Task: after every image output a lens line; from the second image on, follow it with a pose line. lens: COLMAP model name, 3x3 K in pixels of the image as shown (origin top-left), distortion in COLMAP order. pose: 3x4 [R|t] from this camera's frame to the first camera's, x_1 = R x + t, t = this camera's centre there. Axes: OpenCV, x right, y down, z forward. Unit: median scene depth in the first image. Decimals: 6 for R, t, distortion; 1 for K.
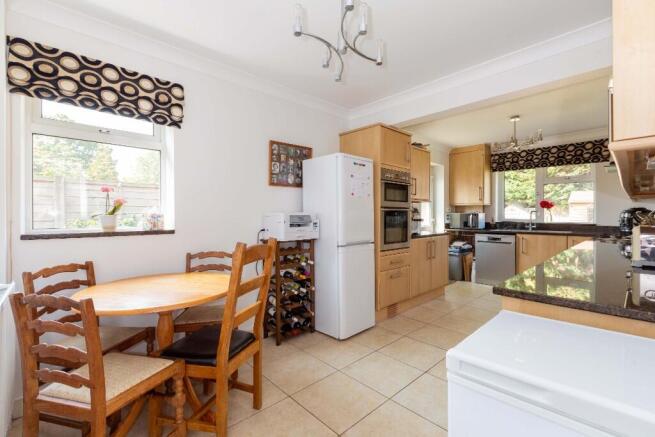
lens RADIAL K [[289.2, 0, 326.3], [0, 289.2, 216.5], [0, 0, 1]] dist [0.000731, -0.000317]
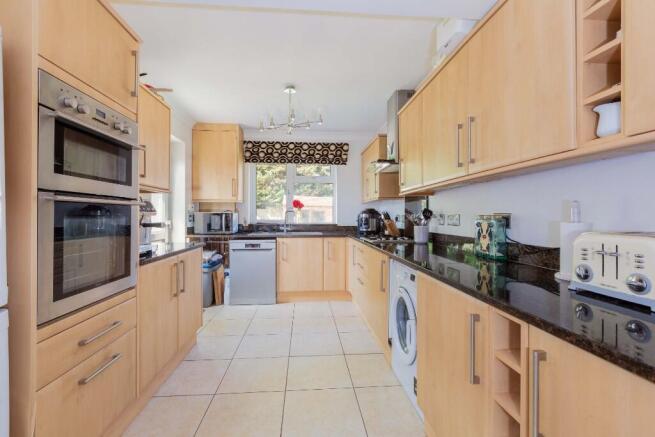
lens RADIAL K [[289.2, 0, 322.9], [0, 289.2, 216.3], [0, 0, 1]] dist [0.000731, -0.000317]
pose [[0.629611, -0.000753, 0.776910, 0.085988], [0.001358, 0.999999, -0.000131, -0.001532], [-0.776910, 0.001137, 0.629611, 0.346846]]
